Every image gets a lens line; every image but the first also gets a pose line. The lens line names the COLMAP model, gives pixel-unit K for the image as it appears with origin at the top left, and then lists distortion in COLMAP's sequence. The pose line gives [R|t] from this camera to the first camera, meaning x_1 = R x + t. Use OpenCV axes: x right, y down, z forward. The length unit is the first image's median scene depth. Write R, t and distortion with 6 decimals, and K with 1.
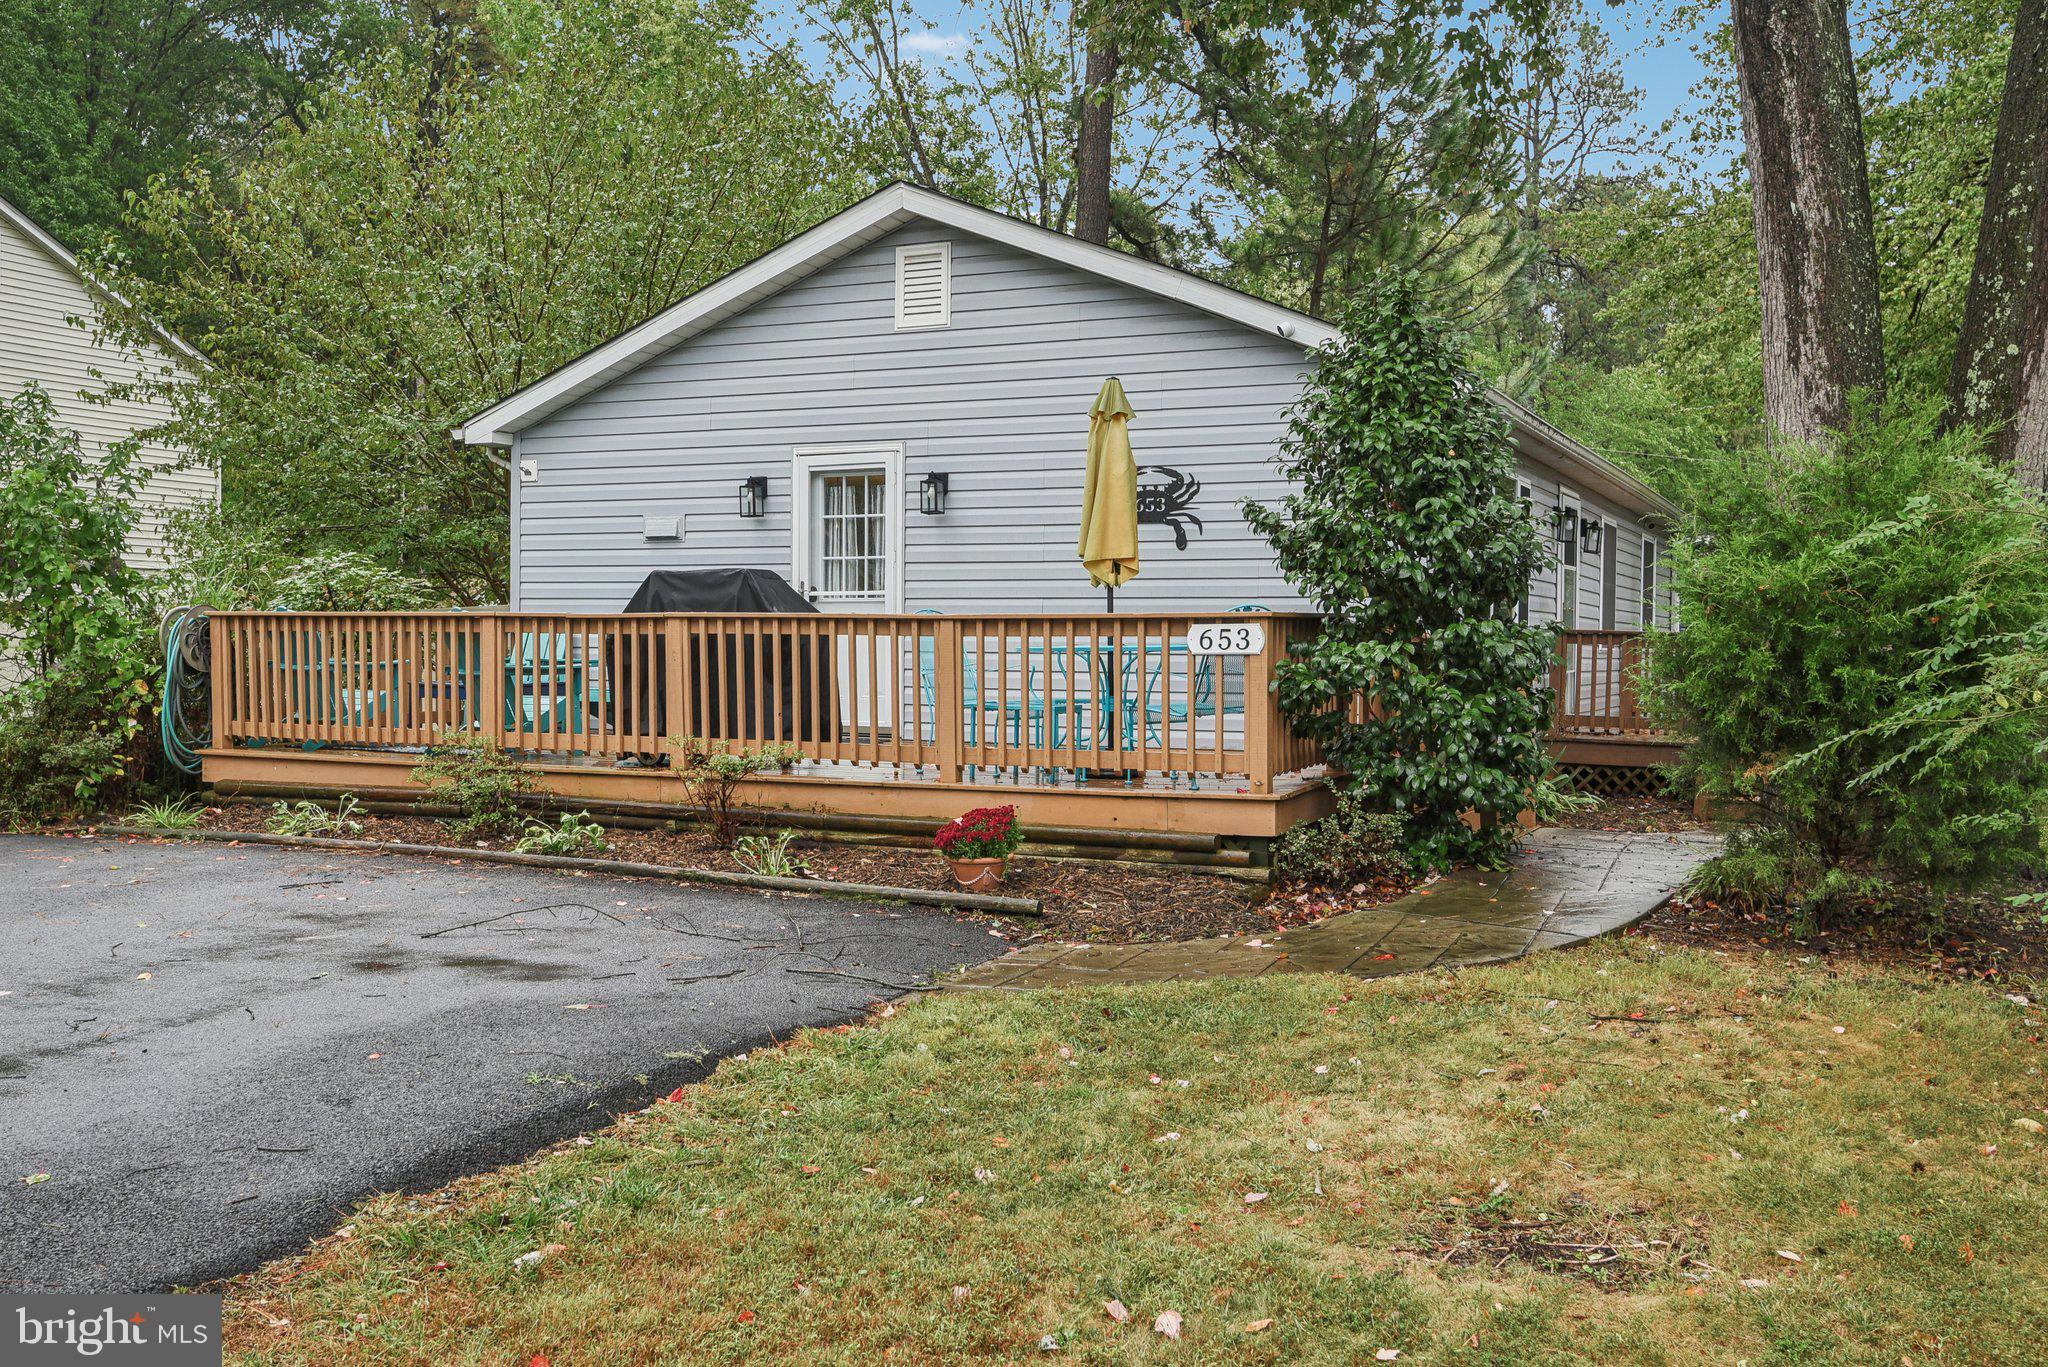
lens RADIAL K [[1880.1, 0, 1030.5], [0, 1880.1, 677.8], [0, 0, 1]] dist [-0.006565, 0.000000]
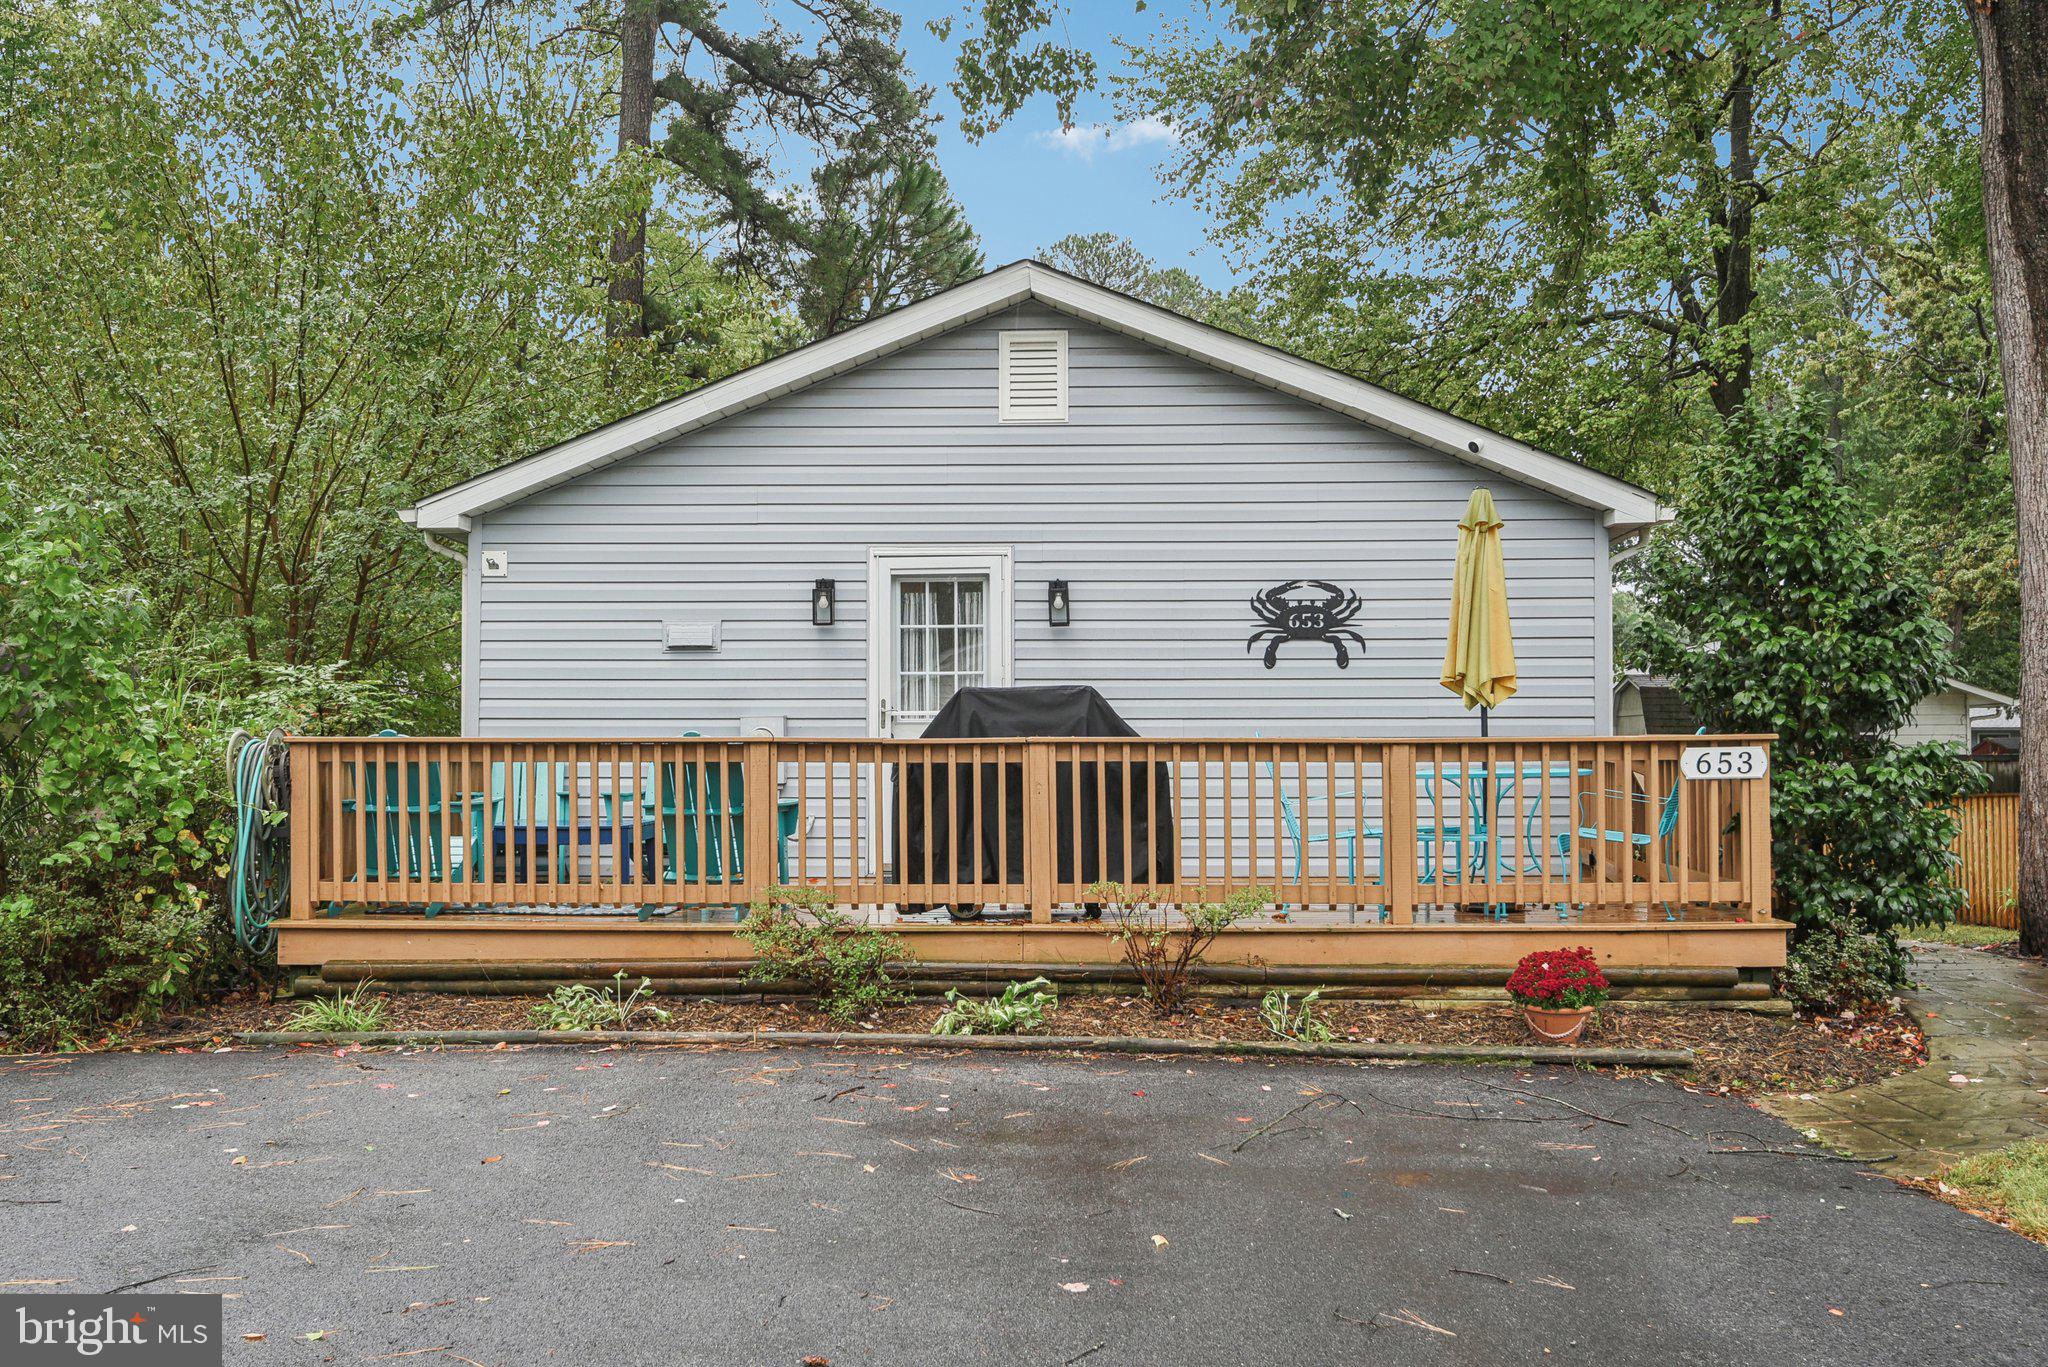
lens RADIAL K [[1880.1, 0, 1017.5], [0, 1880.1, 703.8], [0, 0, 1]] dist [-0.006565, 0.000000]
pose [[0.921508, 0.003195, 0.388347, -0.495001], [0.015894, 0.998818, -0.045931, -0.010101], [-0.388035, 0.048498, 0.920368, 0.208794]]
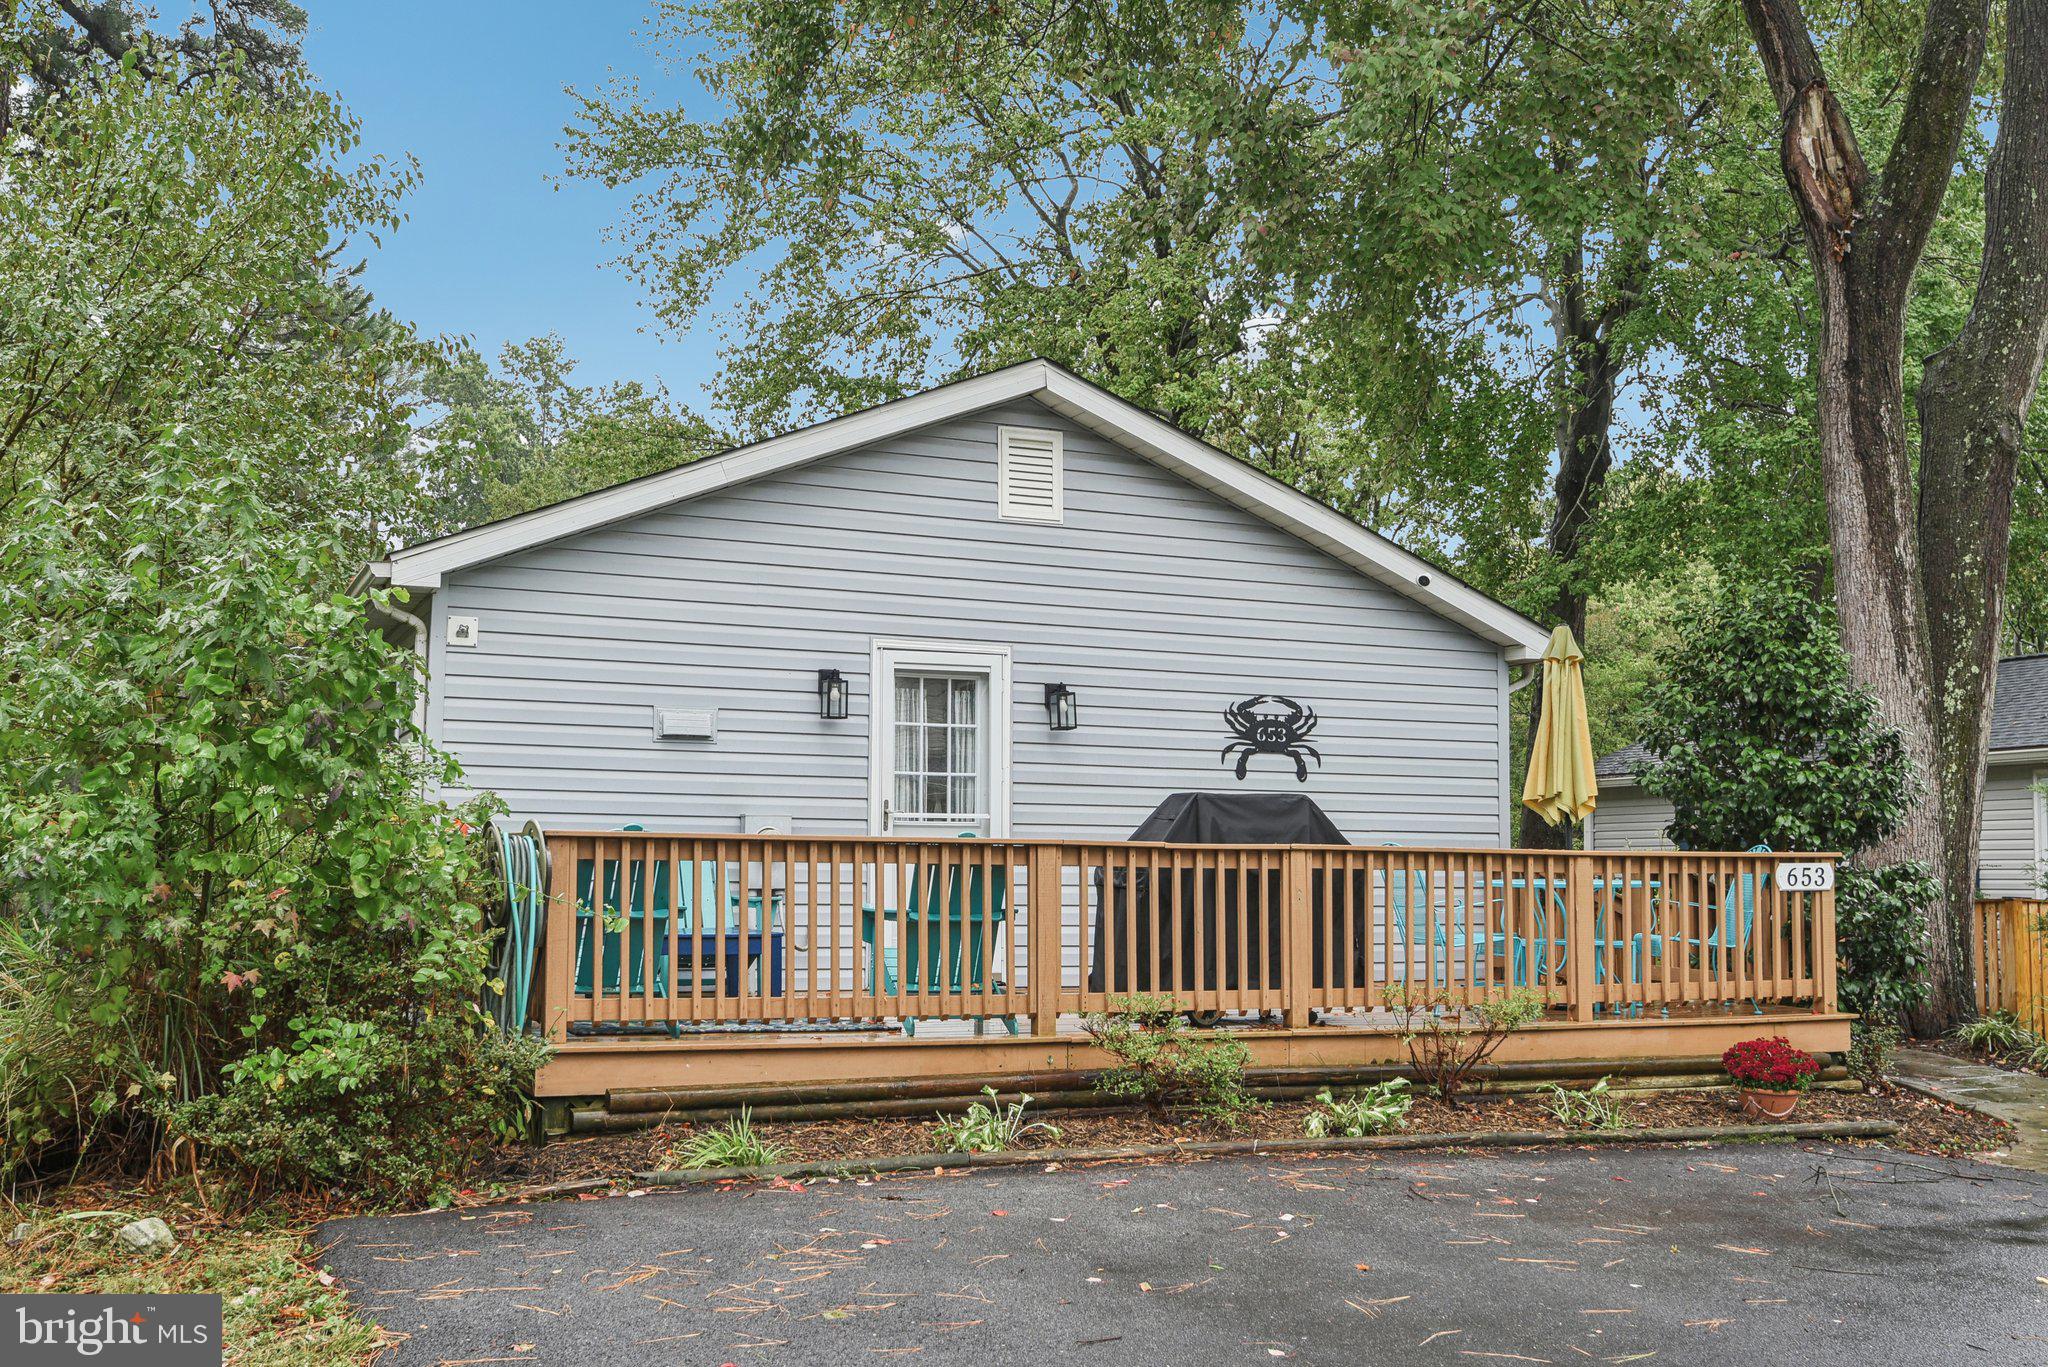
lens RADIAL K [[2029.8, 0, 1023.8], [0, 2029.8, 682.9], [0, 0, 1]] dist [-0.007054, 0.000000]
pose [[0.665906, 0.069231, 0.742817, -0.917217], [0.009051, 0.994862, -0.100836, -0.014586], [-0.745981, 0.073870, 0.661858, 0.441083]]
